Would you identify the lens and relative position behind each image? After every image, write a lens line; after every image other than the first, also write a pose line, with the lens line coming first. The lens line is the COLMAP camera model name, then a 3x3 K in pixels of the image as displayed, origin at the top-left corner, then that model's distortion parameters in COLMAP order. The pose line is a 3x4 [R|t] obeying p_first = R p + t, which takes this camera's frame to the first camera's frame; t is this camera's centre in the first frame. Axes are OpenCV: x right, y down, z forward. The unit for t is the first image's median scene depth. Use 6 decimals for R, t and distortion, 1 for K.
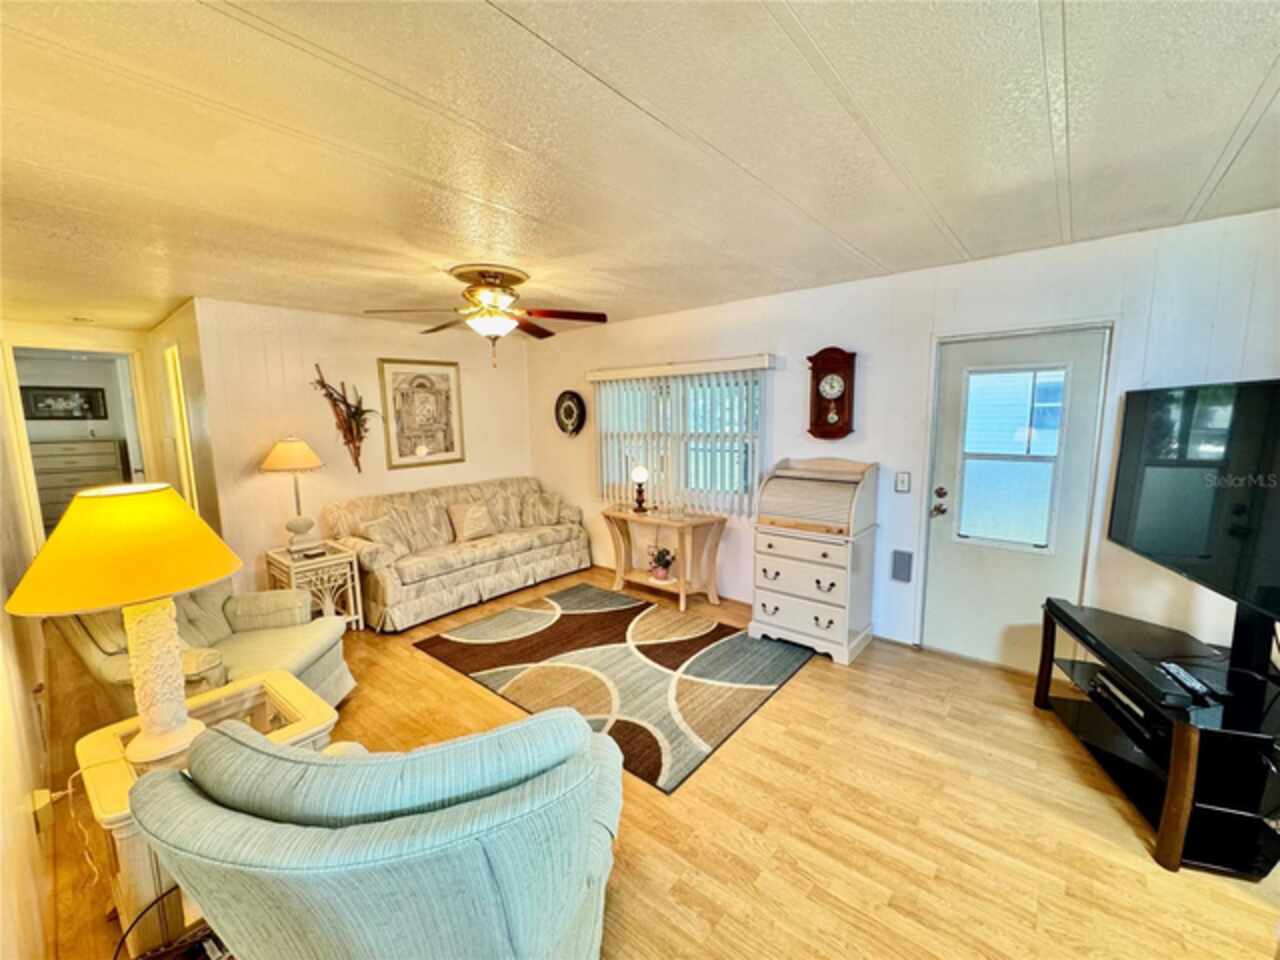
lens RADIAL K [[511.3, 0, 640.1], [0, 511.3, 480.3], [0, 0, 1]] dist [-0.000966, -0.000506]
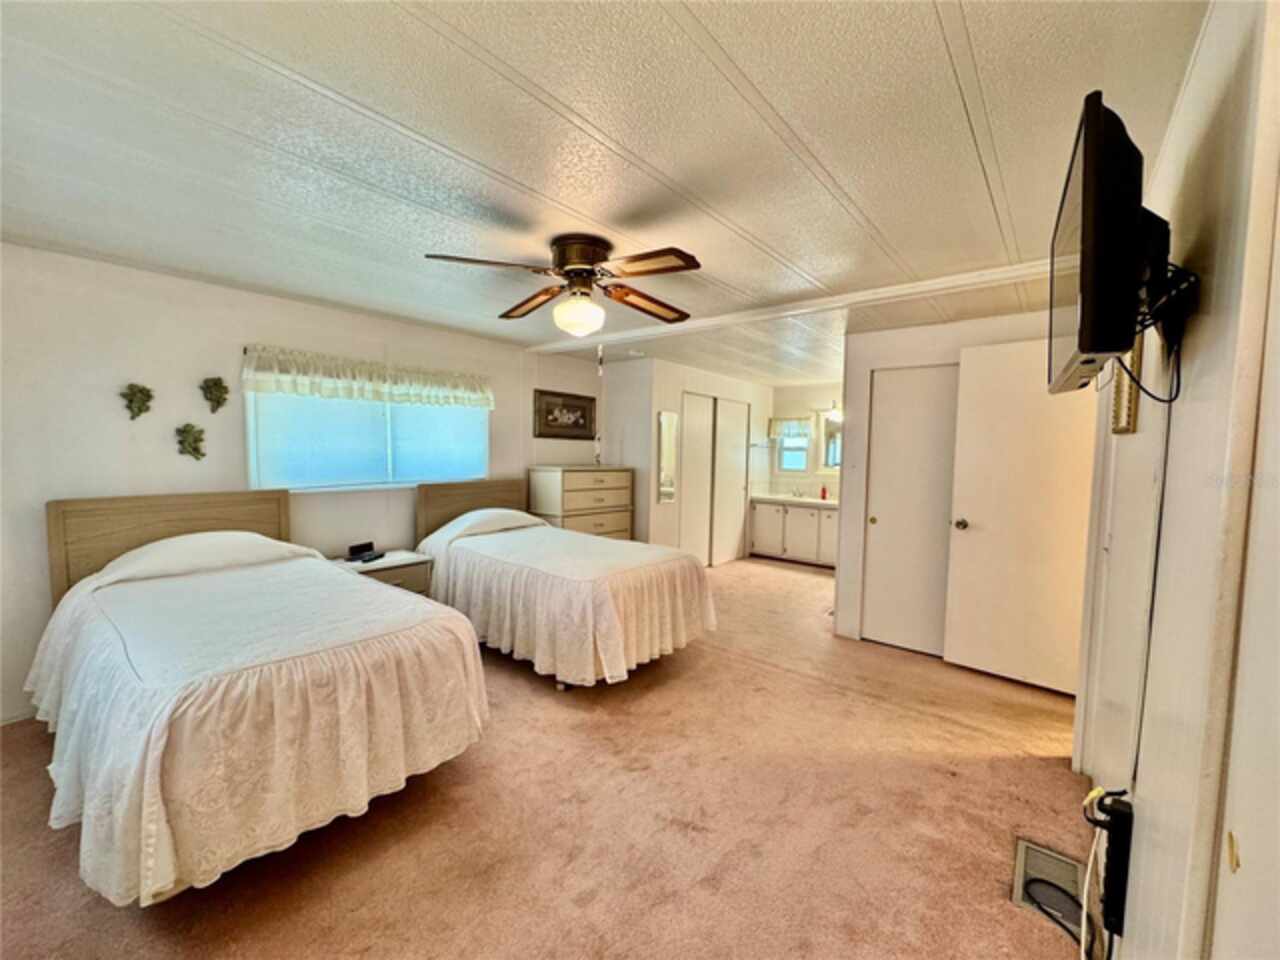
lens RADIAL K [[511.3, 0, 639.8], [0, 511.3, 483.9], [0, 0, 1]] dist [-0.000966, -0.000506]
pose [[0.999681, 0.025179, 0.001876, -1.714104], [-0.024994, 0.997385, -0.067815, -0.017076], [-0.003579, 0.067747, 0.997696, 0.487859]]
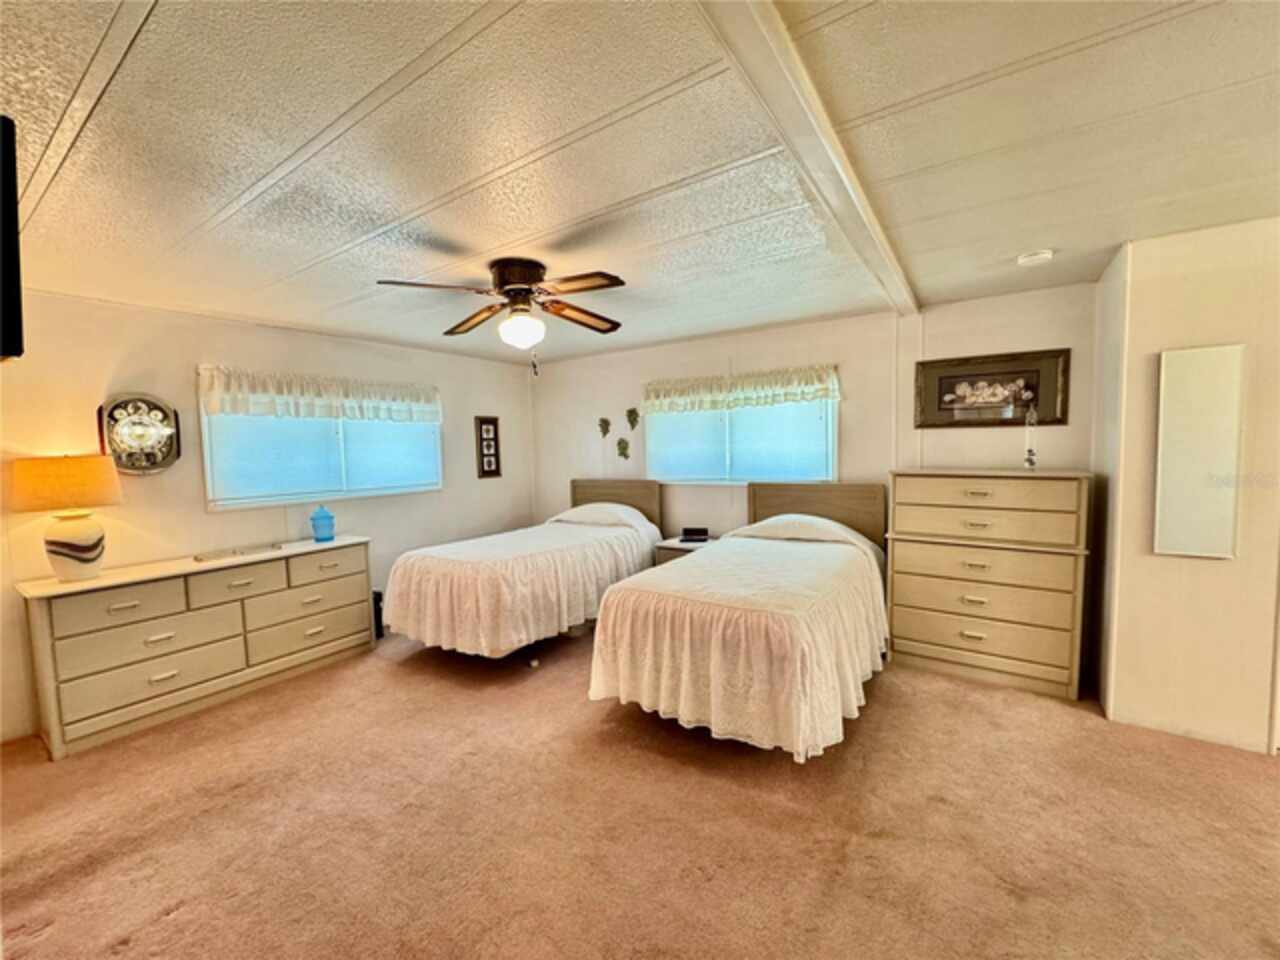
lens RADIAL K [[511.3, 0, 638.4], [0, 511.3, 479.6], [0, 0, 1]] dist [-0.000966, -0.000506]
pose [[0.108644, 0.058059, -0.992384, -1.176284], [-0.120153, 0.991741, 0.044868, -0.092489], [0.986793, 0.114363, 0.114722, 1.083385]]
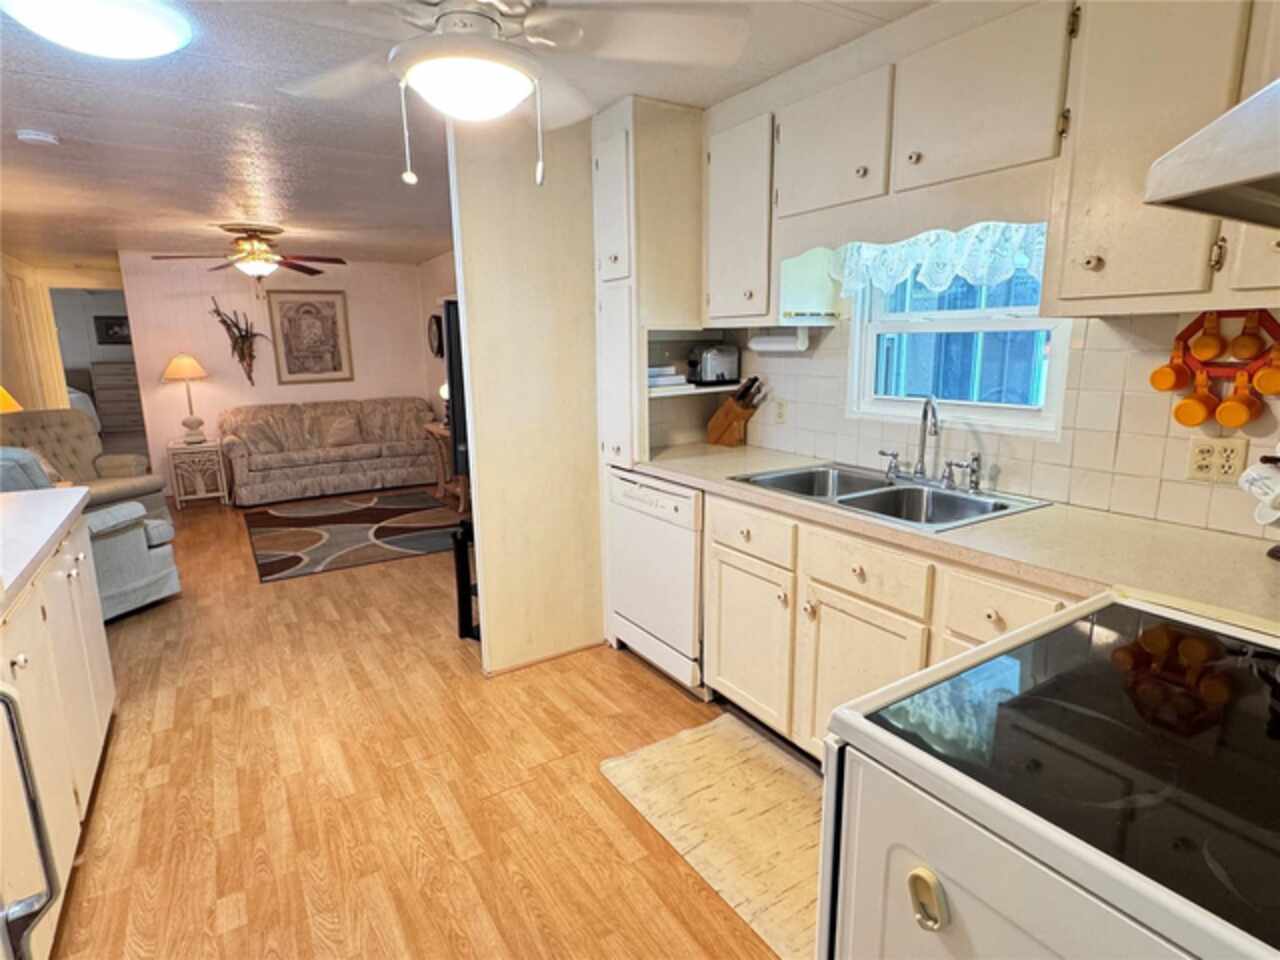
lens RADIAL K [[685.3, 0, 639.6], [0, 685.3, 482.1], [0, 0, 1]] dist [-0.001079, -0.000154]
pose [[0.952093, 0.060165, -0.299833, 0.846084], [-0.038932, 0.996325, 0.076301, 0.054357], [0.303321, -0.060972, 0.950936, -0.291206]]
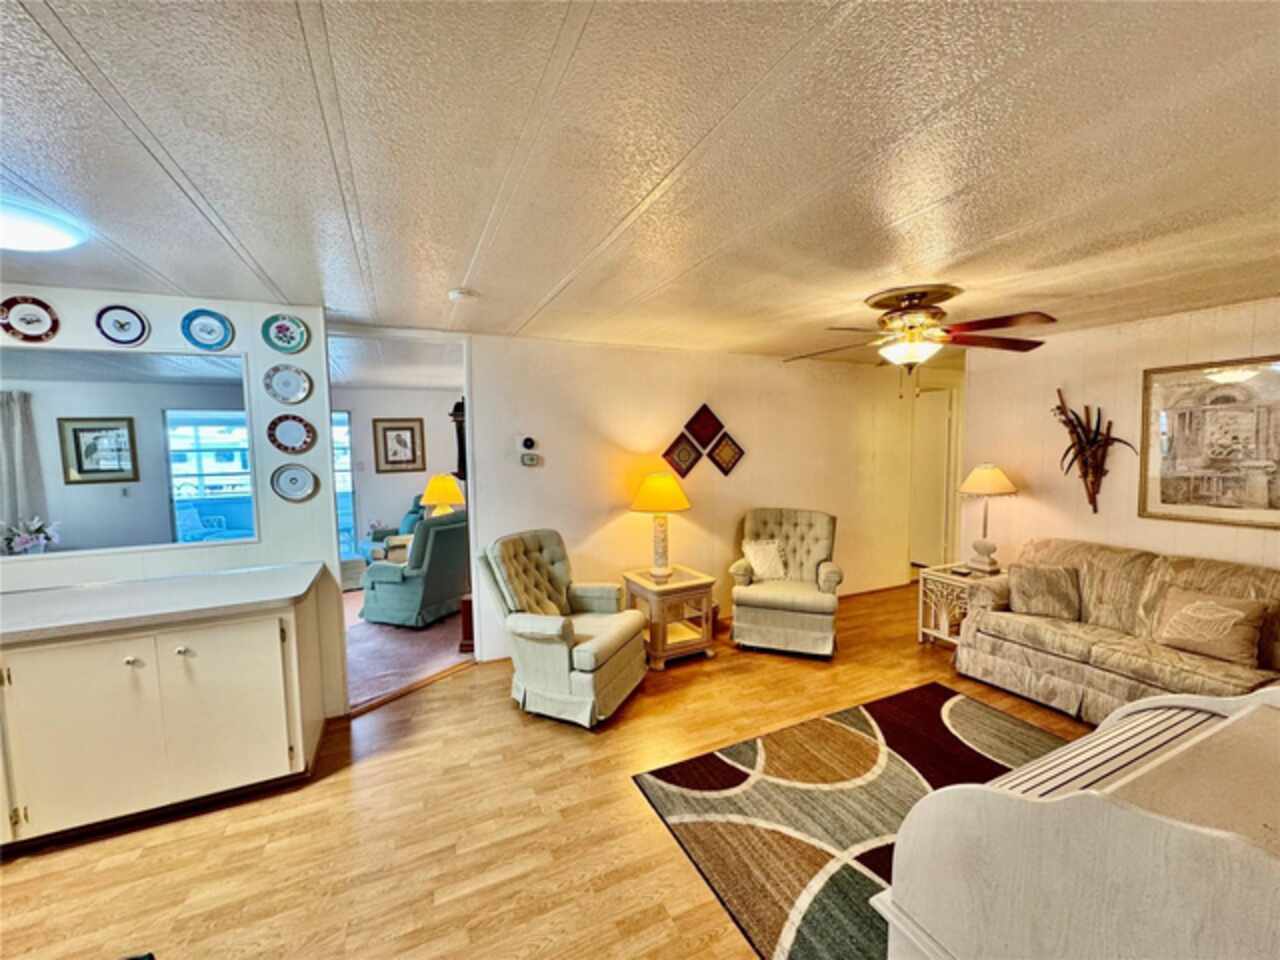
lens RADIAL K [[511.3, 0, 638.1], [0, 511.3, 477.5], [0, 0, 1]] dist [-0.000966, -0.000506]
pose [[-0.422459, 0.082959, -0.902578, 0.514393], [-0.102899, 0.984975, 0.138695, -0.112008], [0.900522, 0.151467, -0.407575, 0.673398]]
